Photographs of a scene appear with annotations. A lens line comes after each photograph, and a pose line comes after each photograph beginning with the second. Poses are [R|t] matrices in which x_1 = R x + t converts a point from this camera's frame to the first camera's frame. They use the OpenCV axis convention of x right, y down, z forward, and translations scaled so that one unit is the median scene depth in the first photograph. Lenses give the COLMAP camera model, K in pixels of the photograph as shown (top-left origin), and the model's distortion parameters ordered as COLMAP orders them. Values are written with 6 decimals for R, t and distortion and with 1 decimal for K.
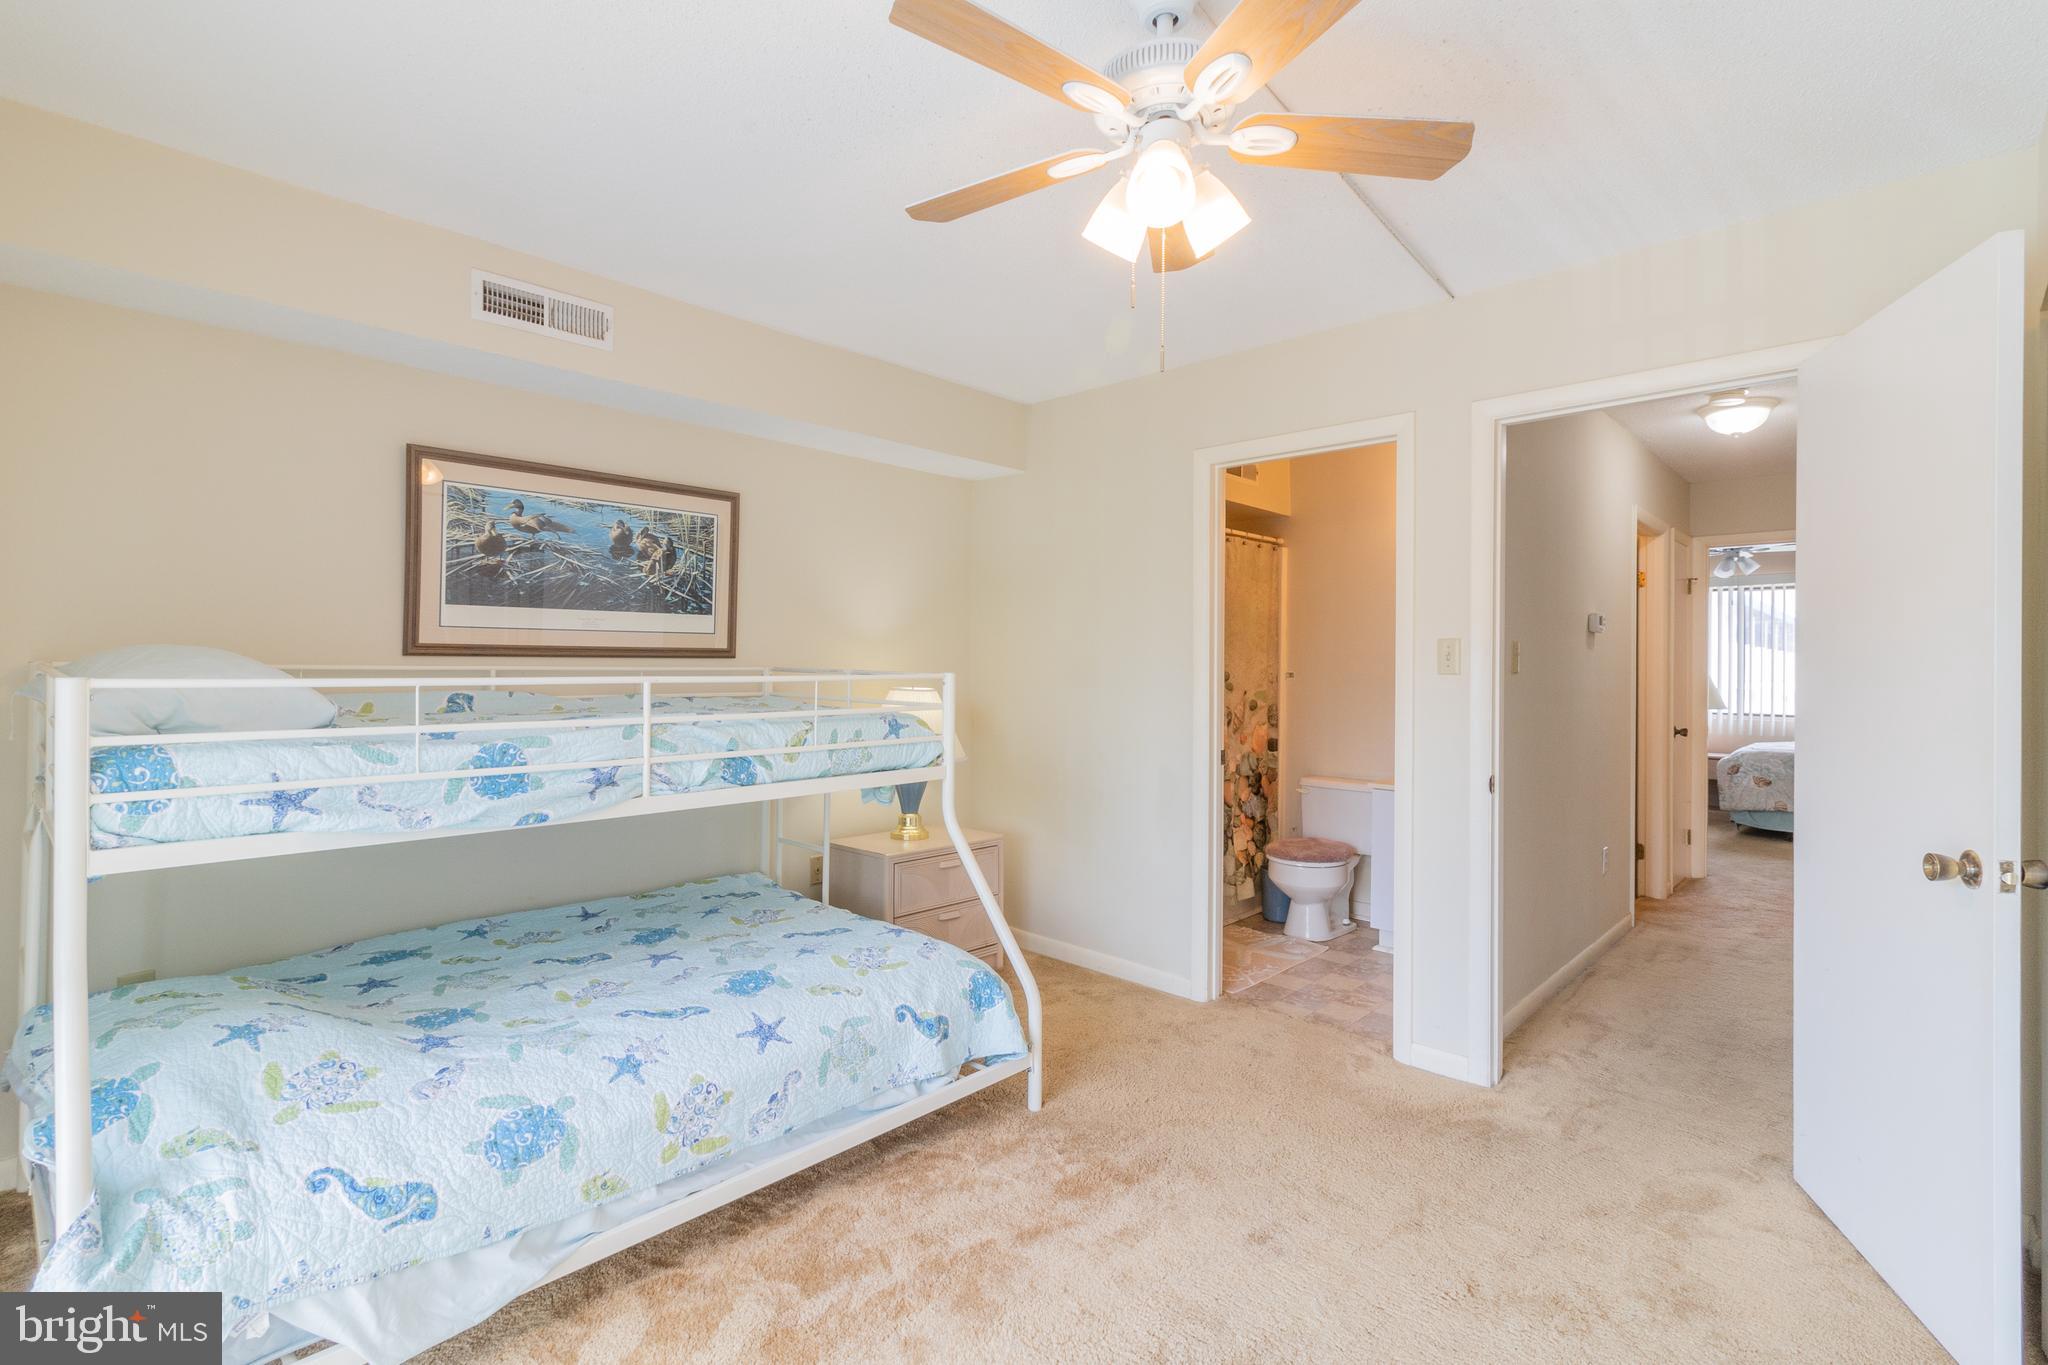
lens RADIAL K [[942.4, 0, 1022.3], [0, 942.4, 661.0], [0, 0, 1]] dist [0.009760, -0.002237]
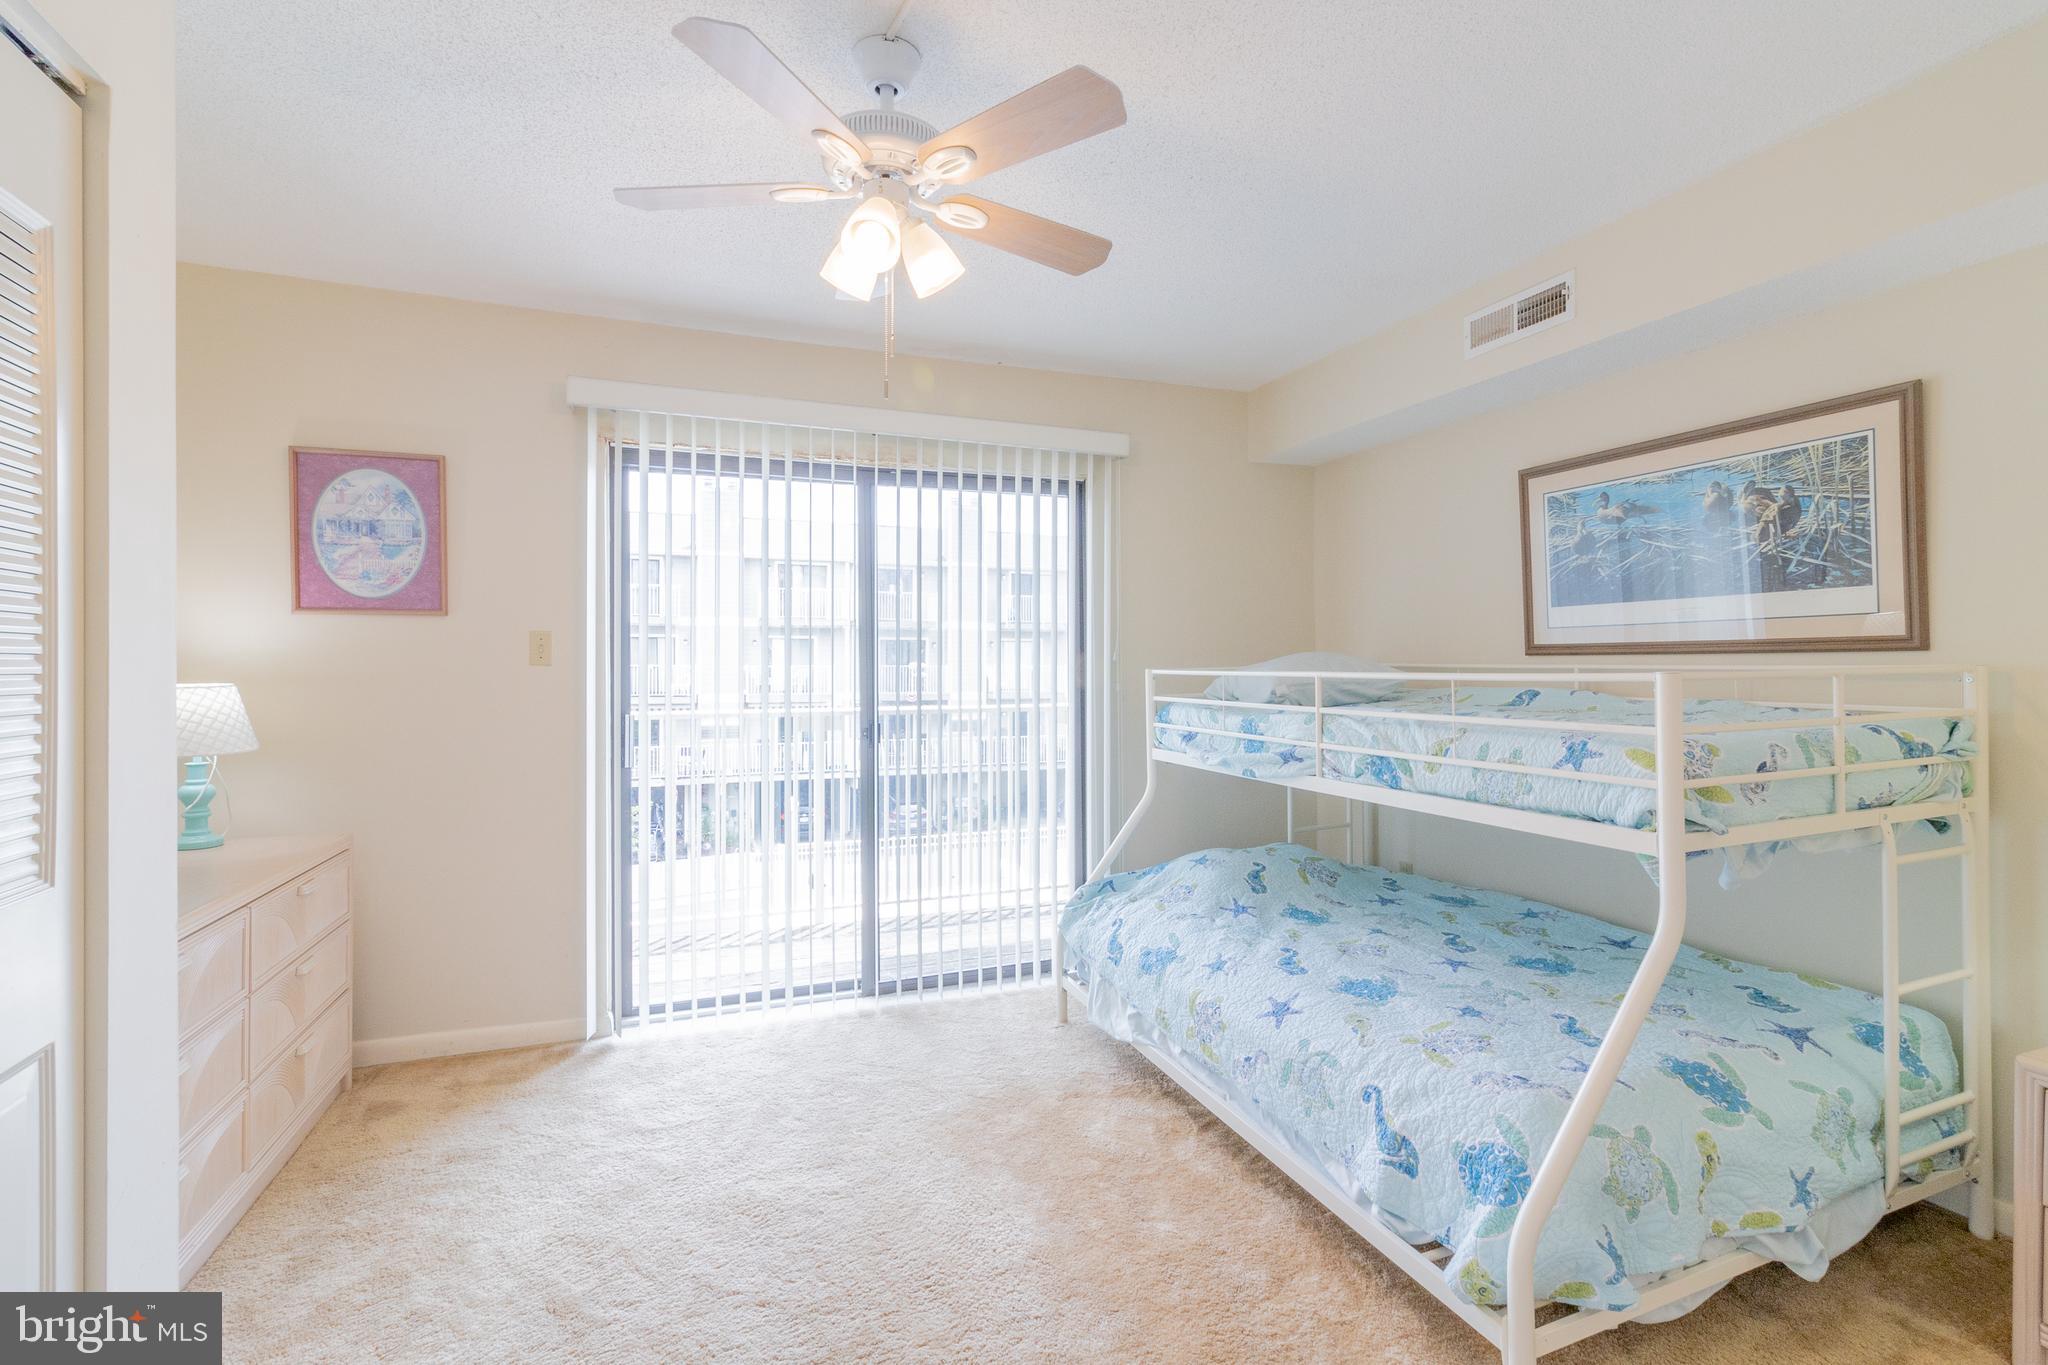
lens RADIAL K [[942.4, 0, 1022.3], [0, 942.4, 661.0], [0, 0, 1]] dist [0.009760, -0.002237]
pose [[-0.432377, -0.009560, -0.901642, 0.632301], [0.000625, 0.999940, -0.010902, 0.012587], [0.901693, -0.005277, -0.432345, 0.941707]]
